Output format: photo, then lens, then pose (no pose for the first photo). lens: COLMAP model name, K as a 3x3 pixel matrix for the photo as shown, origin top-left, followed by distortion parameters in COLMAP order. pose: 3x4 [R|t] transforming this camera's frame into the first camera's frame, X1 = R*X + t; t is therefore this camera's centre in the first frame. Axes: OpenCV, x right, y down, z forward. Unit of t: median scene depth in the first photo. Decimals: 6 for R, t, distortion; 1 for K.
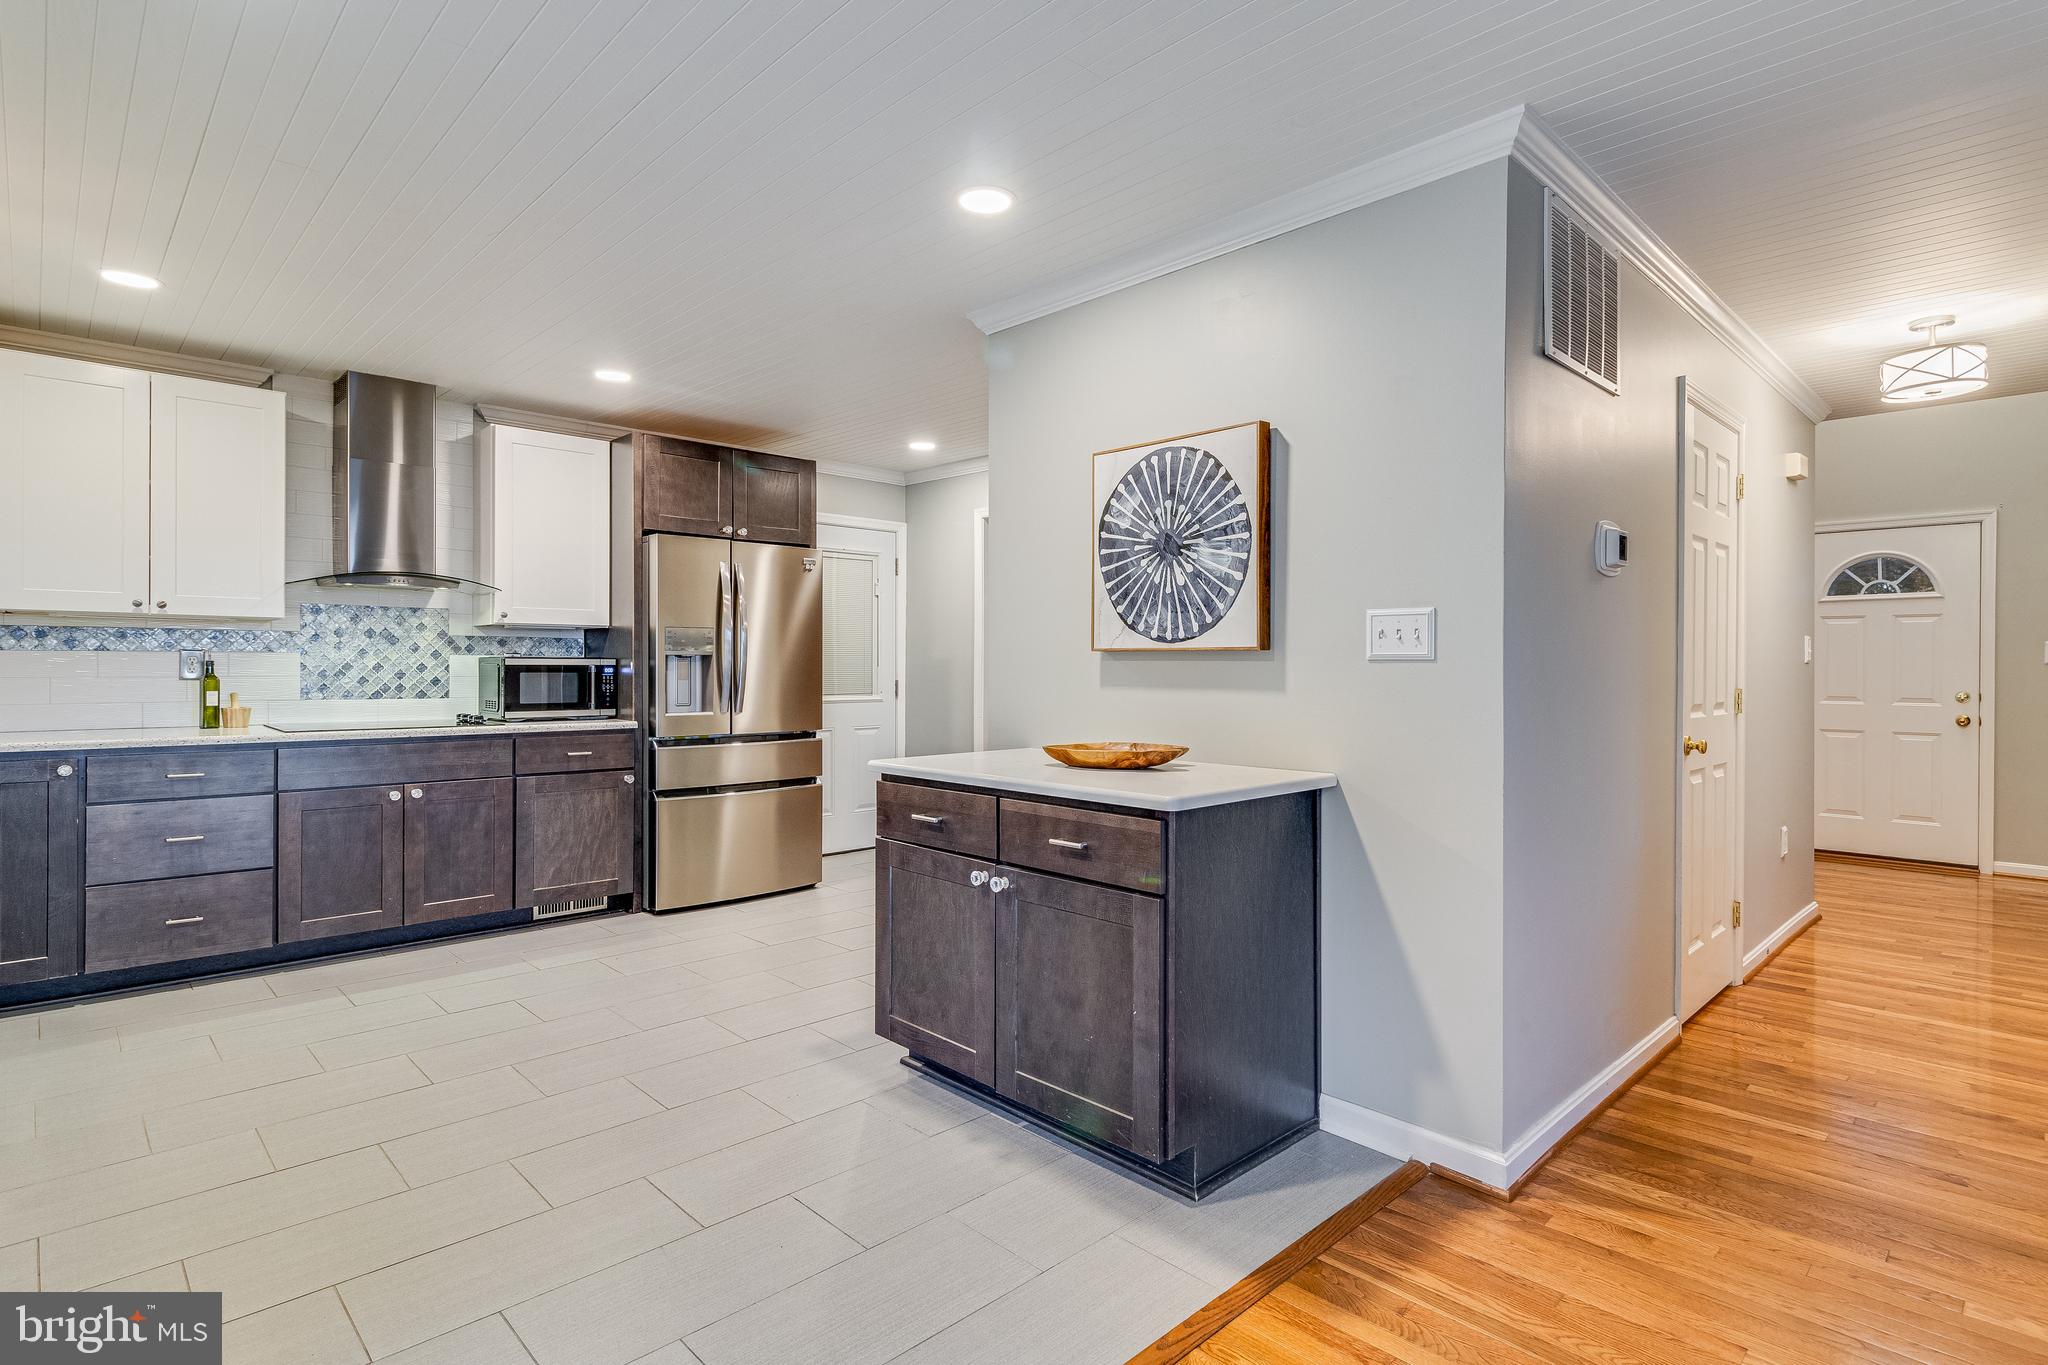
lens RADIAL K [[1029.3, 0, 1033.8], [0, 1029.3, 666.6], [0, 0, 1]] dist [-0.001523, -0.000587]
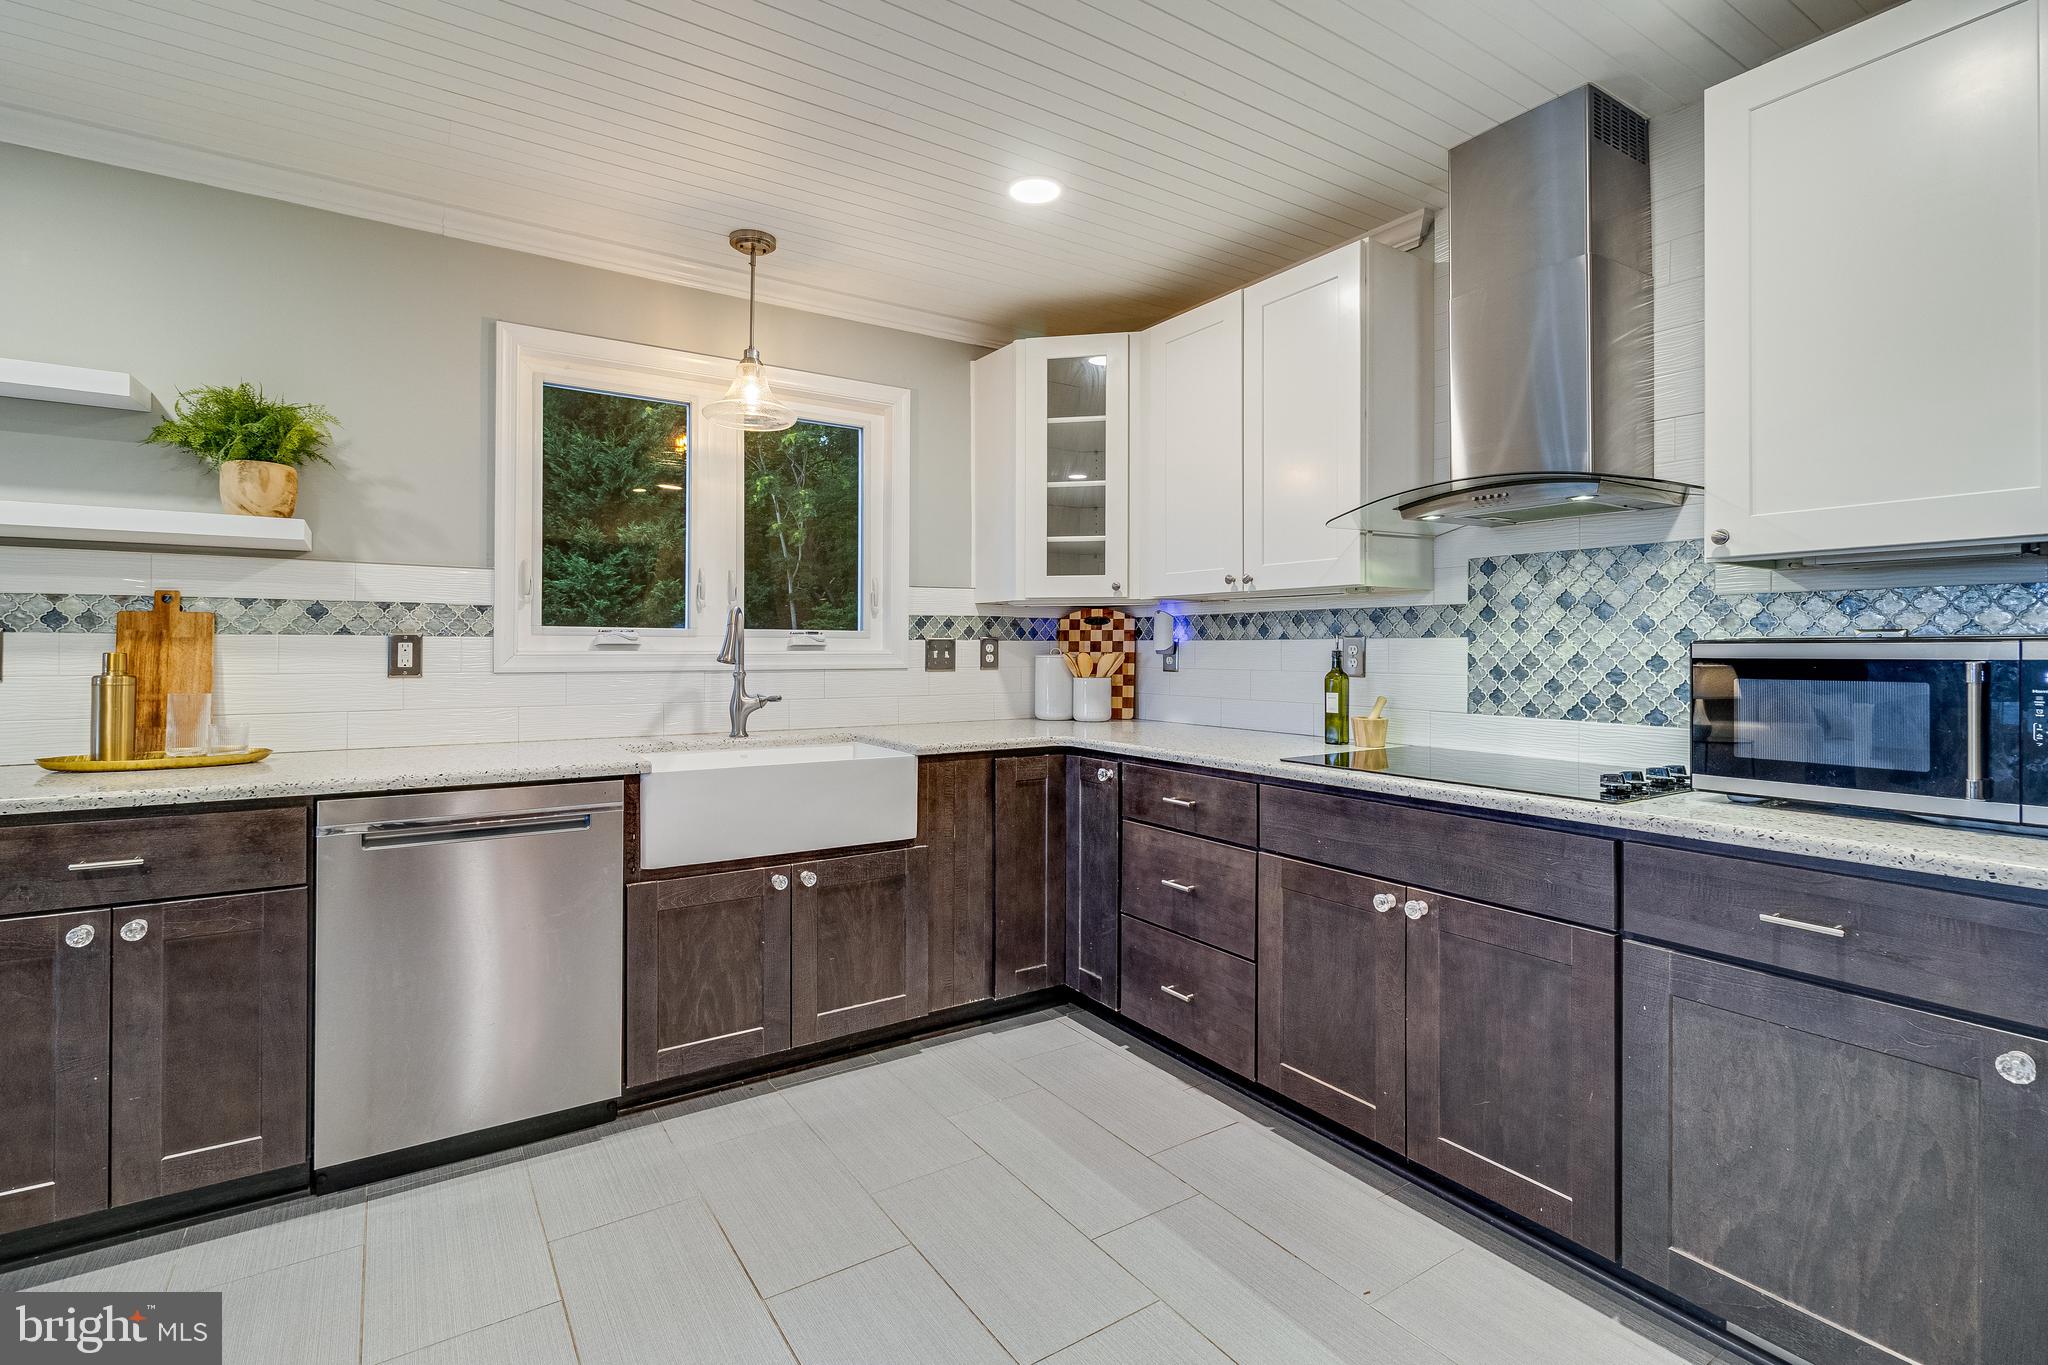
lens RADIAL K [[943.8, 0, 1024.9], [0, 943.8, 651.7], [0, 0, 1]] dist [-0.004195, 0.000505]
pose [[-0.183036, -0.003322, -0.983101, -0.113854], [-0.005251, 0.999983, -0.002402, -0.002512], [0.983092, 0.004722, -0.183051, 0.965328]]
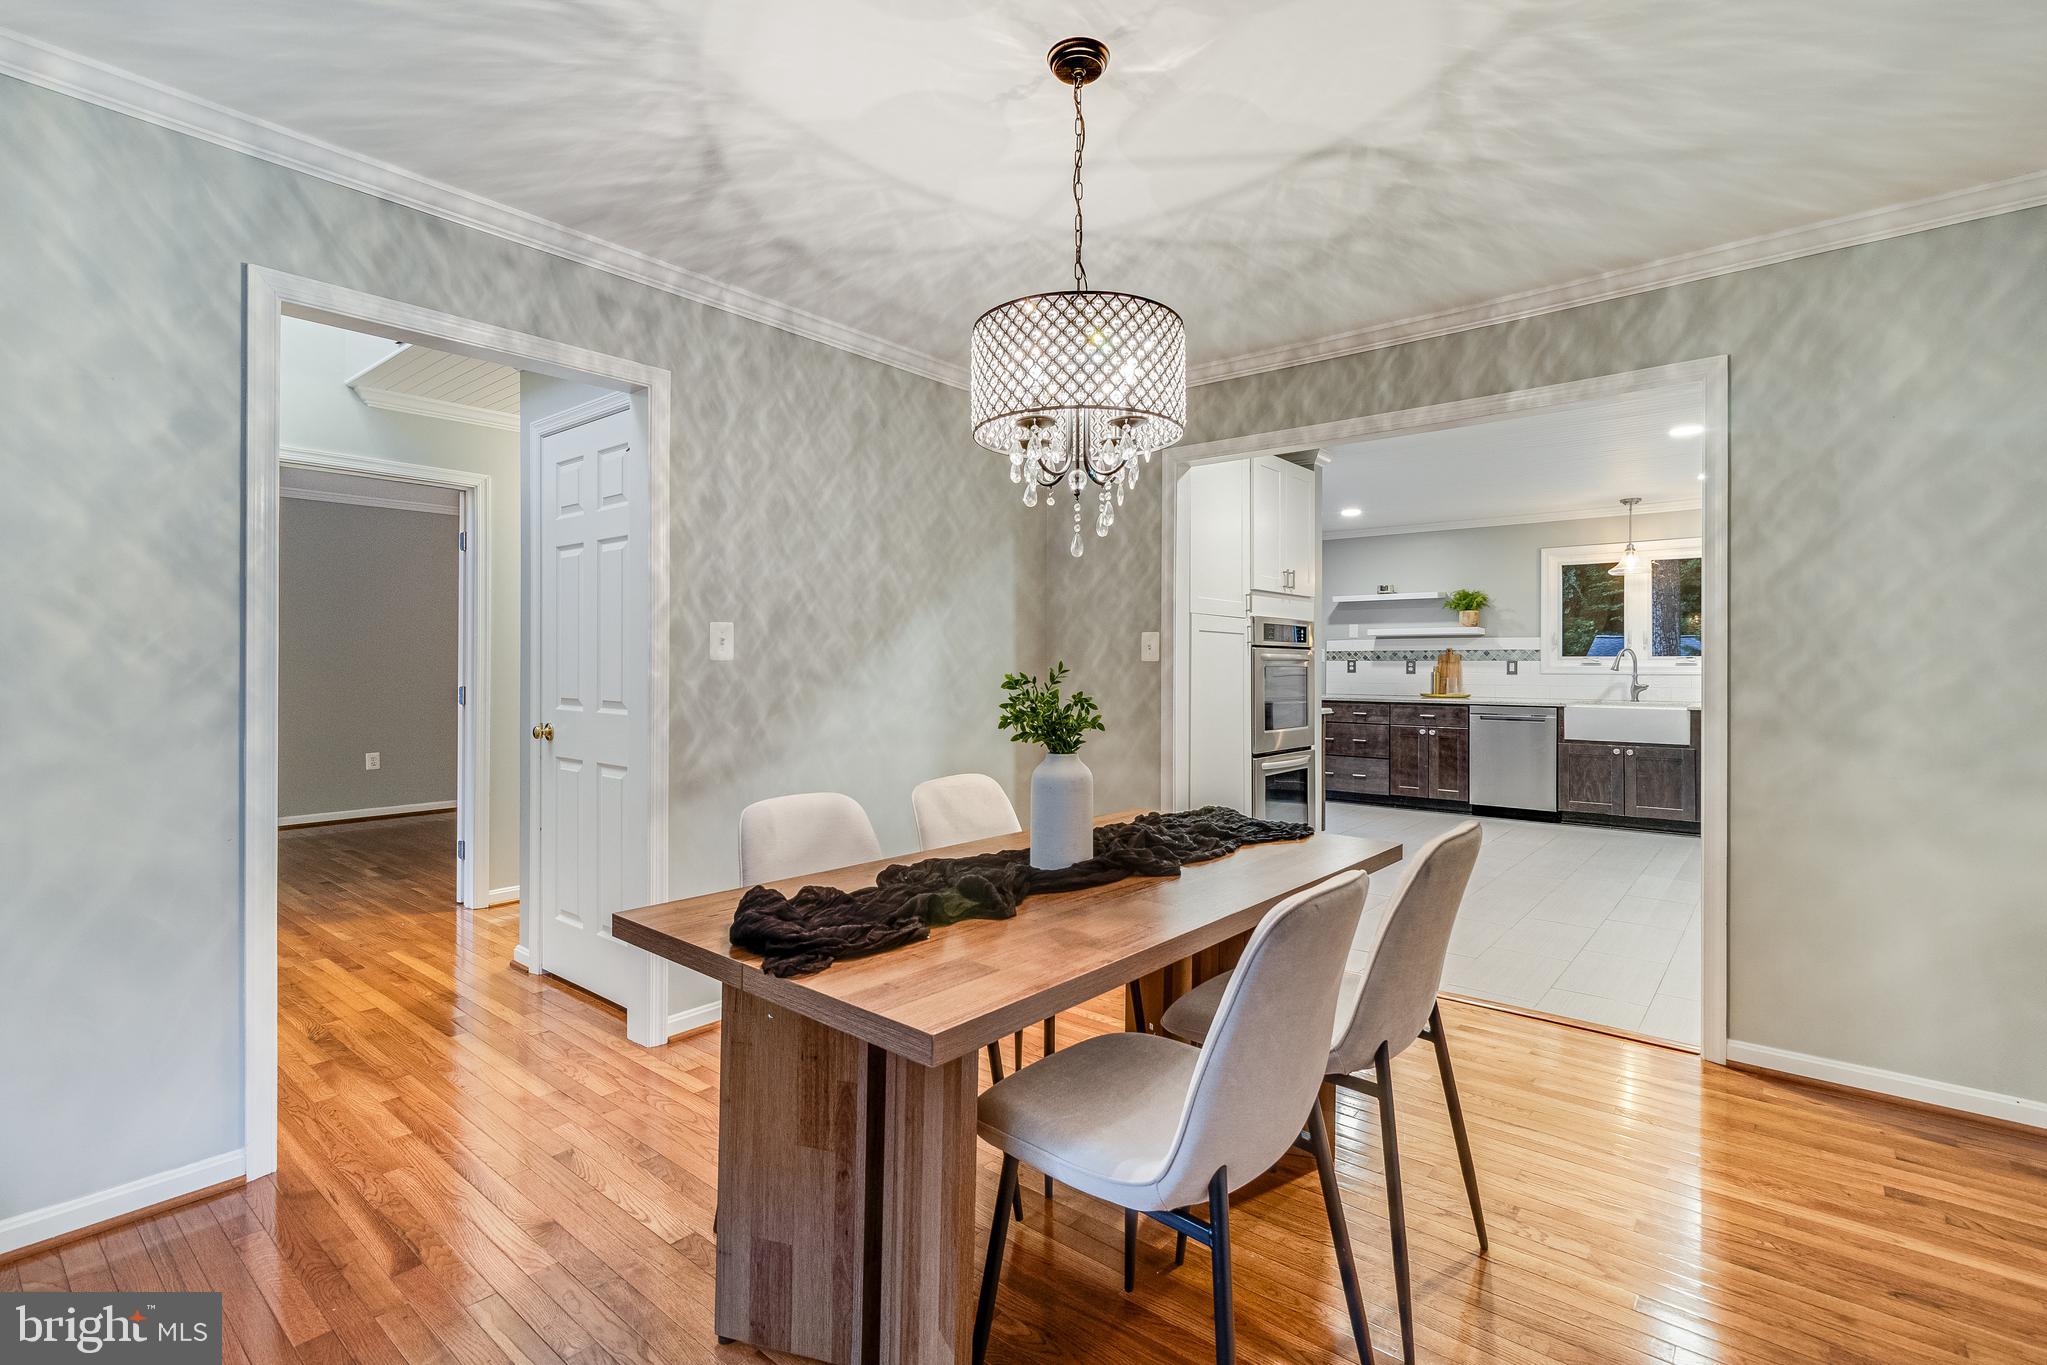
lens RADIAL K [[946.0, 0, 1021.6], [0, 946.0, 662.0], [0, 0, 1]] dist [-0.000636, 0.000876]
pose [[-0.995115, -0.005741, -0.098559, 0.548427], [-0.005749, 0.999983, -0.000196, -0.004215], [0.098558, 0.000372, -0.995131, 2.311198]]
